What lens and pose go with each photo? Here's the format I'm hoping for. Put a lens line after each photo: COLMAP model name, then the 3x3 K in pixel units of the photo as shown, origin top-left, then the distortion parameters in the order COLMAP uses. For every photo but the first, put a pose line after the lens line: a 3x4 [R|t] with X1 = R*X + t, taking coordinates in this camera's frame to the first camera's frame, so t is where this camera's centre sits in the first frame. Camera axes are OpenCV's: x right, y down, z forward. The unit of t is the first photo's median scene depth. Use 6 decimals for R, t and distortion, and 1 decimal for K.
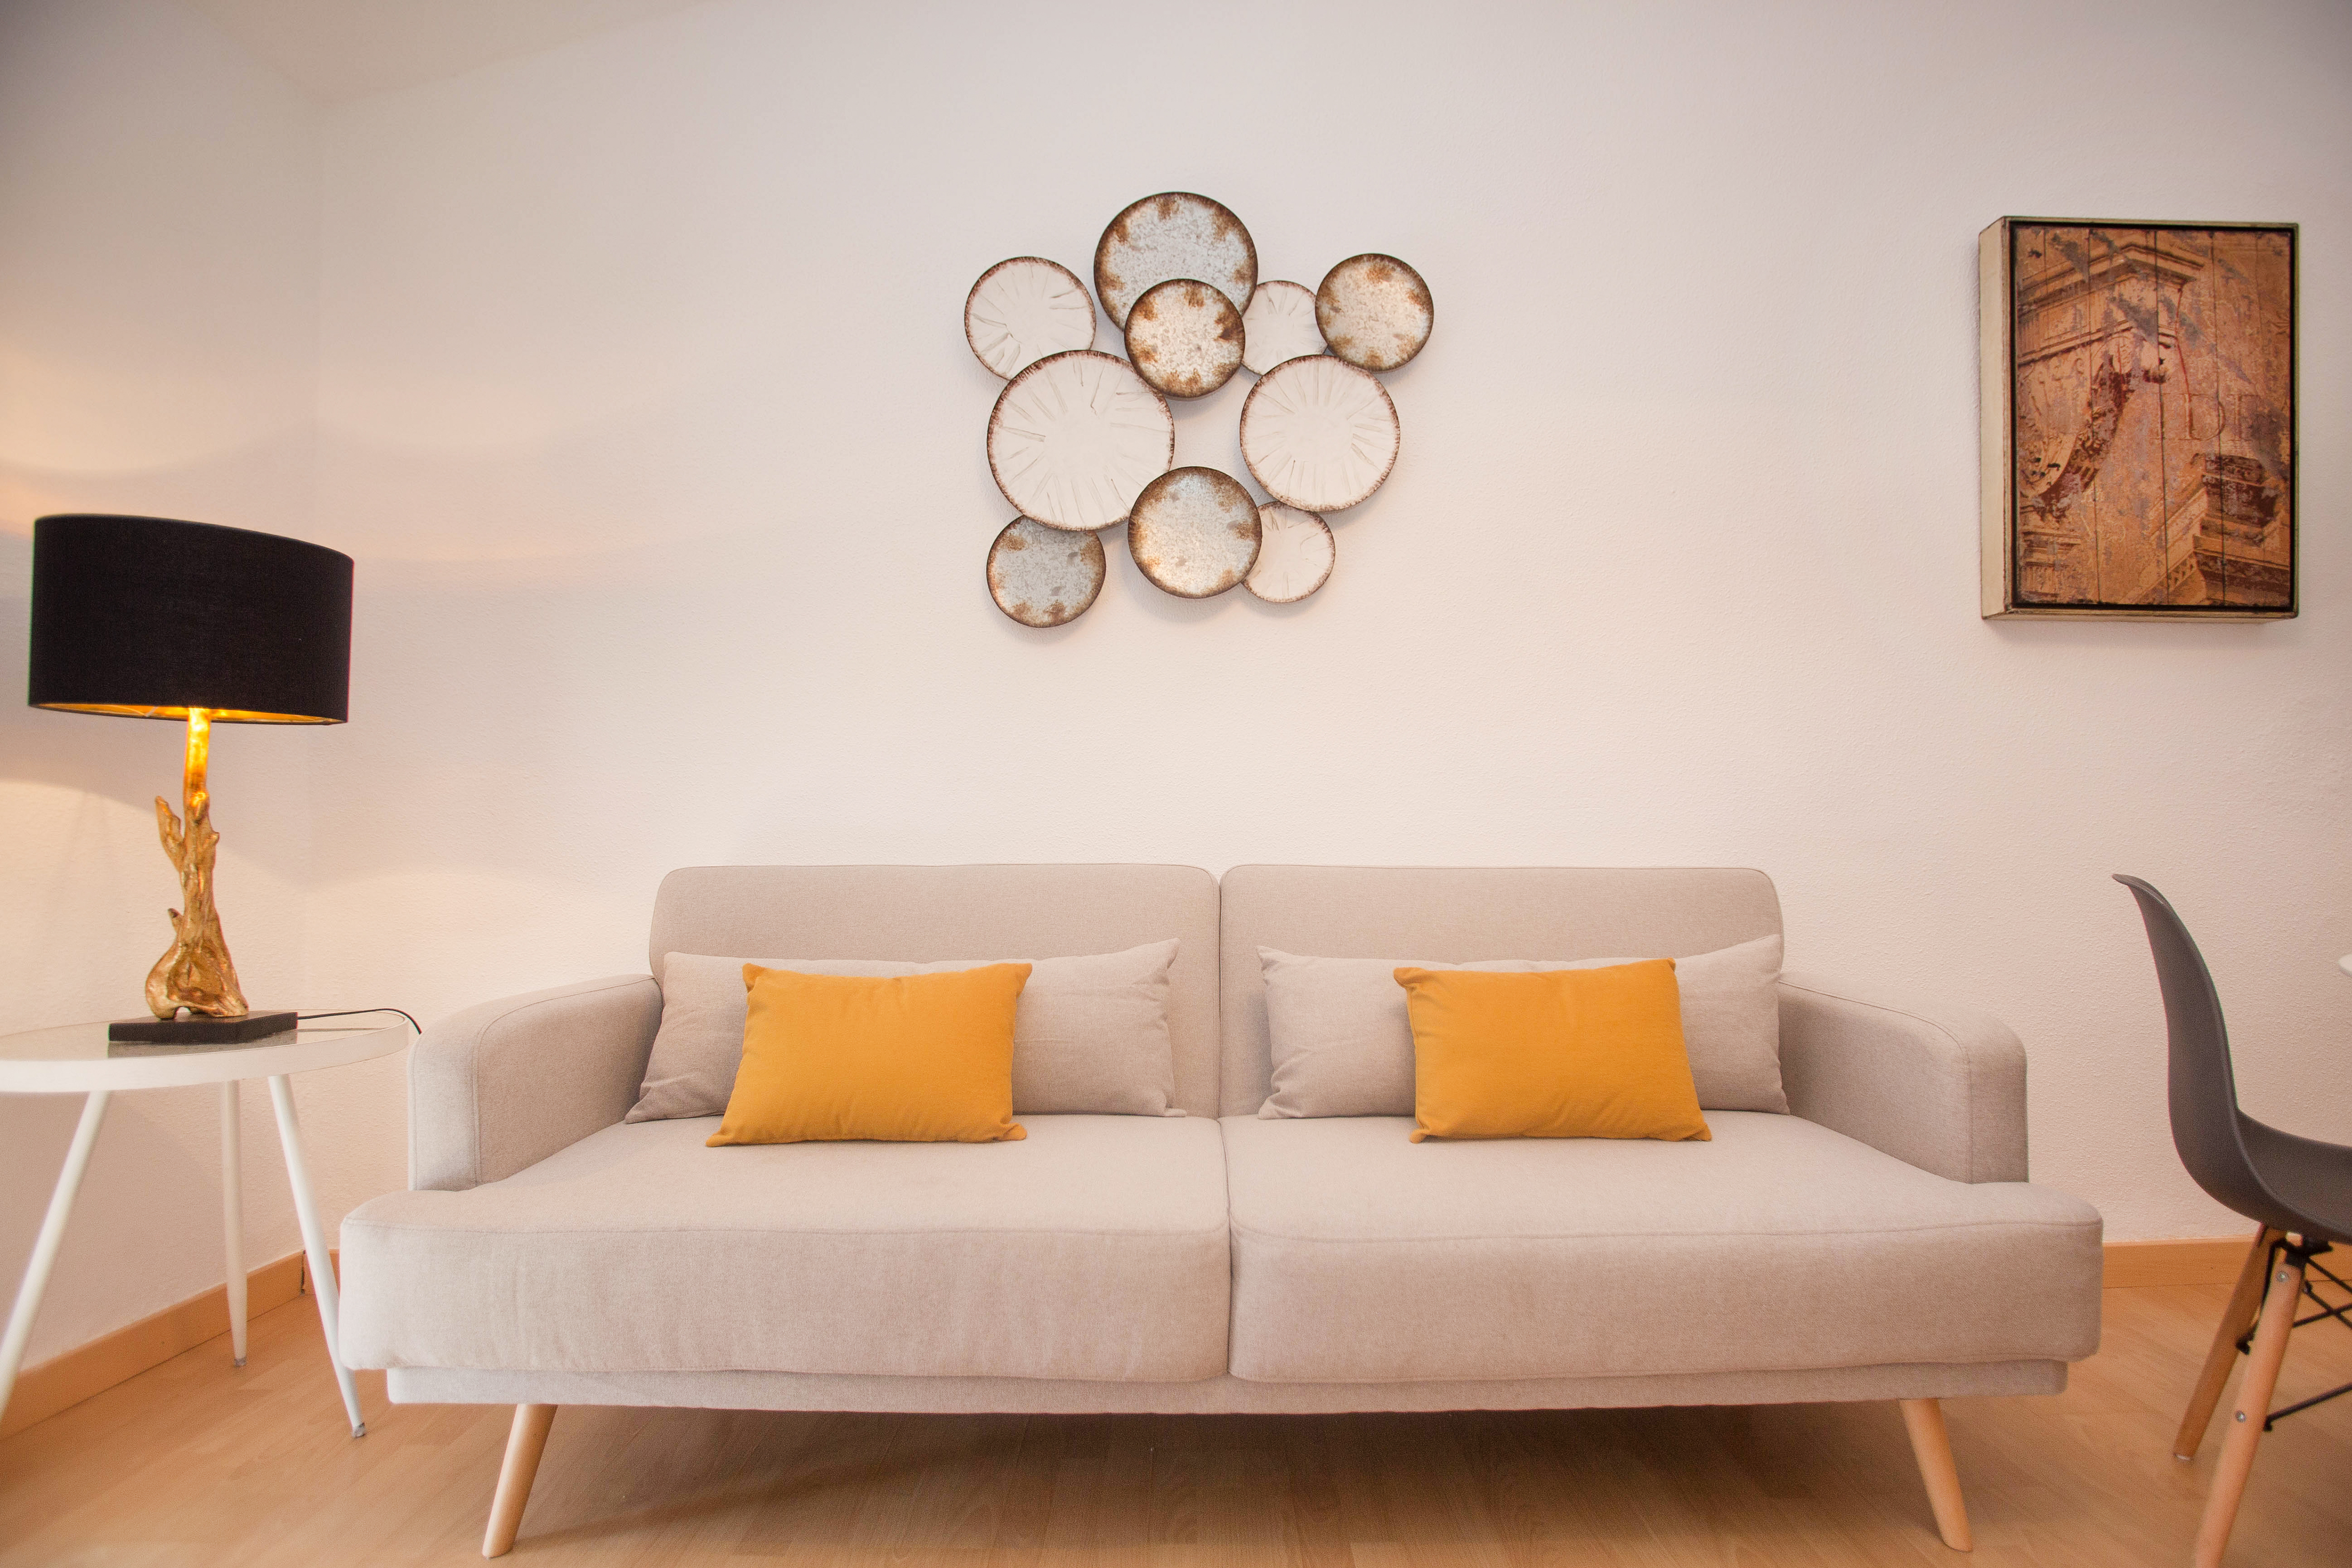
lens RADIAL K [[1127.3, 0, 1176.0], [0, 1127.3, 784.0], [0, 0, 1]] dist [-0.069741, 0.022510]
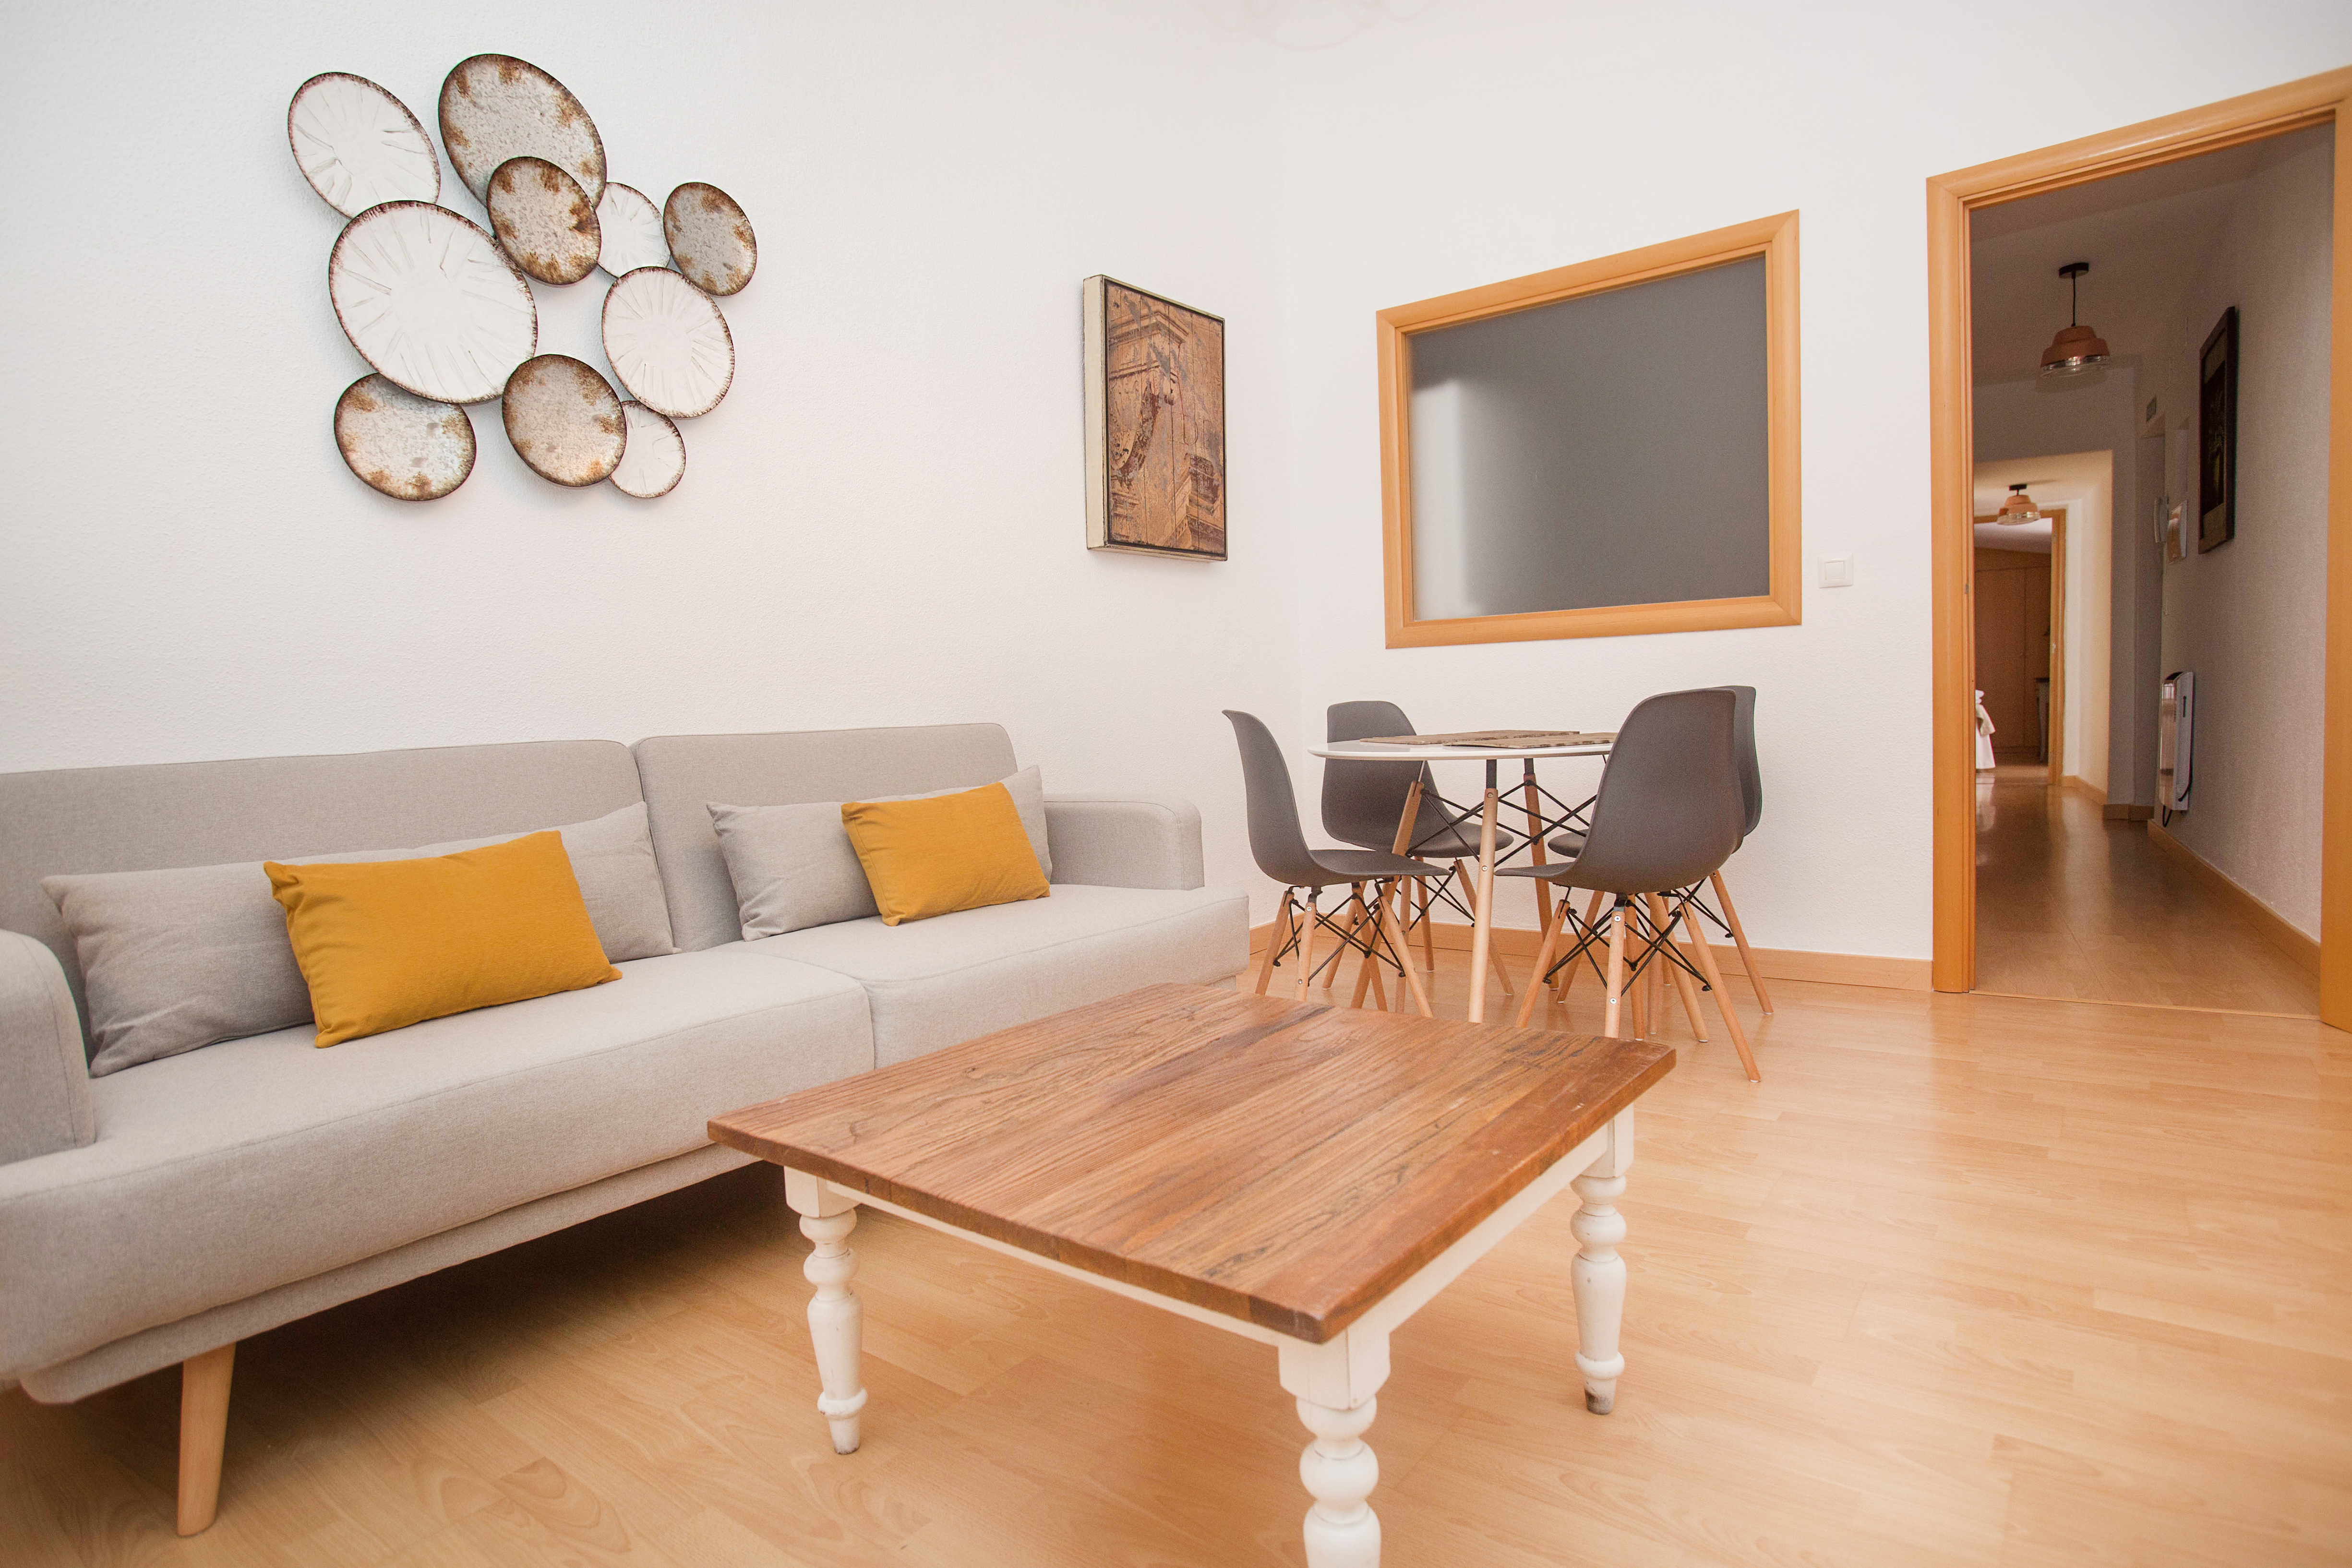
lens RADIAL K [[1264.2, 0, 1176.0], [0, 1264.2, 784.0], [0, 0, 1]] dist [-0.081589, 0.057275]
pose [[0.616389, -0.078376, 0.783532, -0.551137], [0.023683, 0.996429, 0.081042, 0.028213], [-0.787086, -0.031397, 0.616044, -0.145642]]
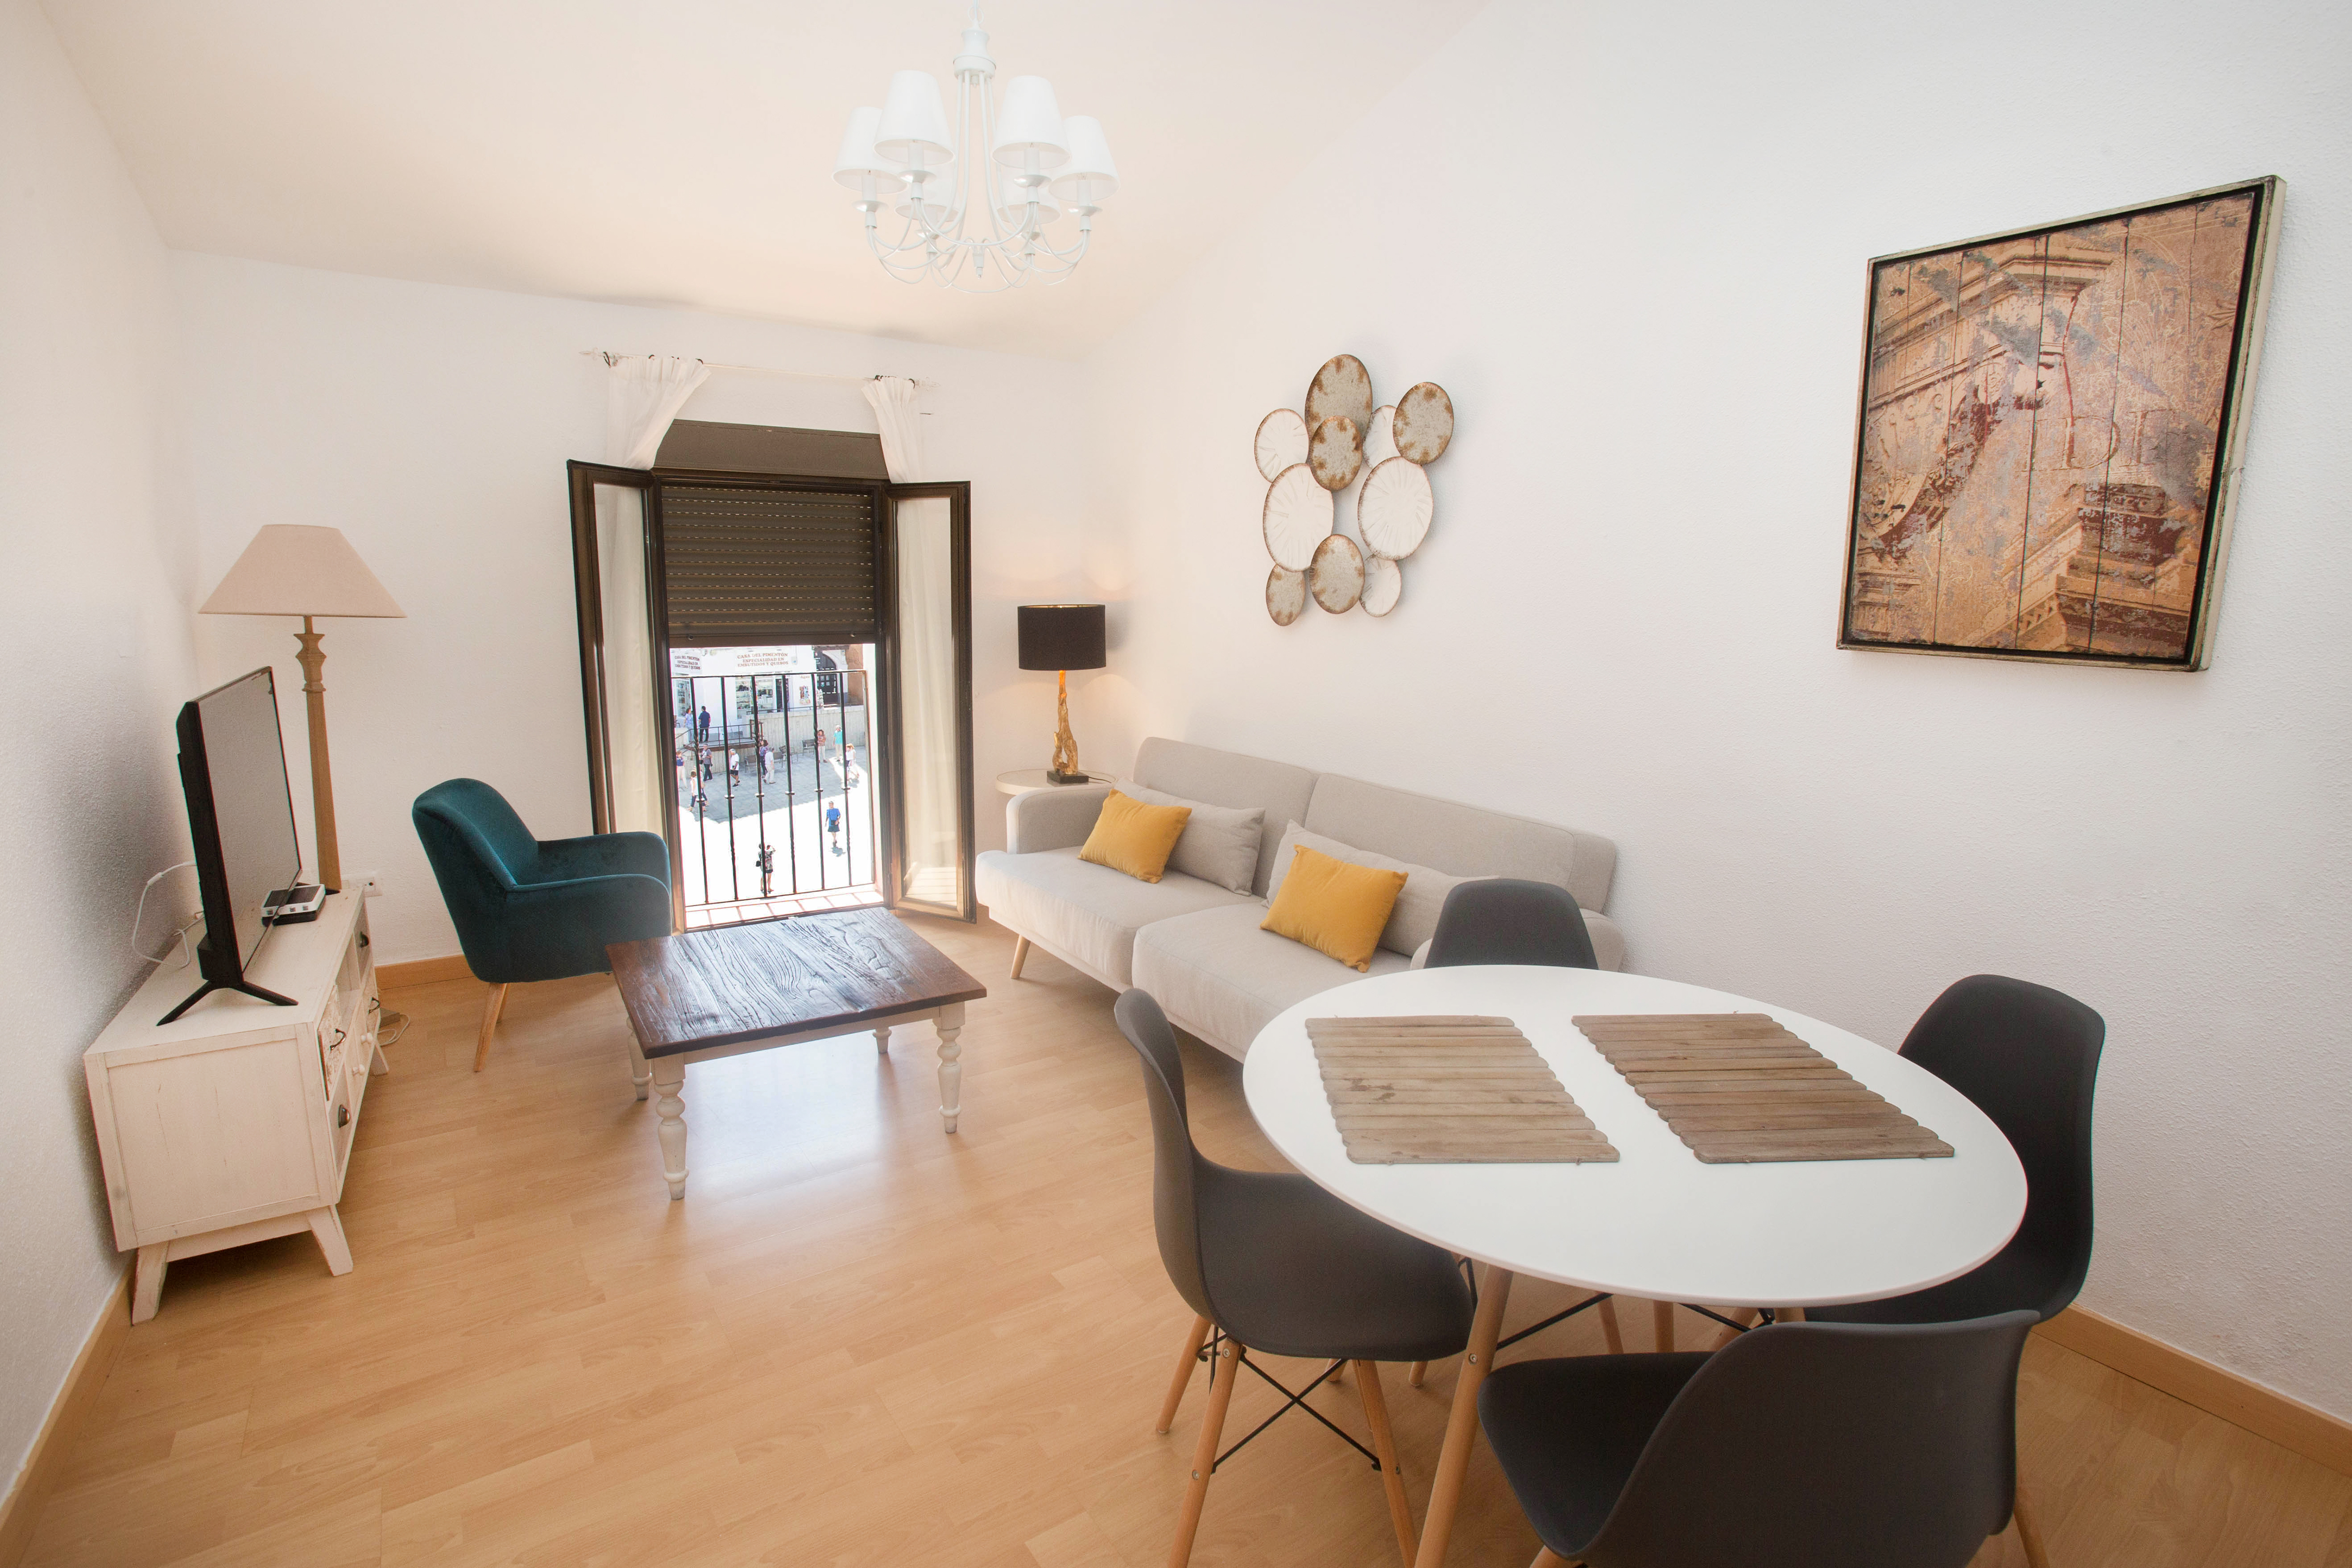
lens RADIAL K [[1155.2, 0, 1176.0], [0, 1155.2, 784.0], [0, 0, 1]] dist [-0.072815, 0.033949]
pose [[0.559044, 0.152835, -0.814930, 1.333698], [0.006880, 0.981975, 0.188883, -0.241782], [0.829109, -0.111201, 0.547916, -0.178641]]
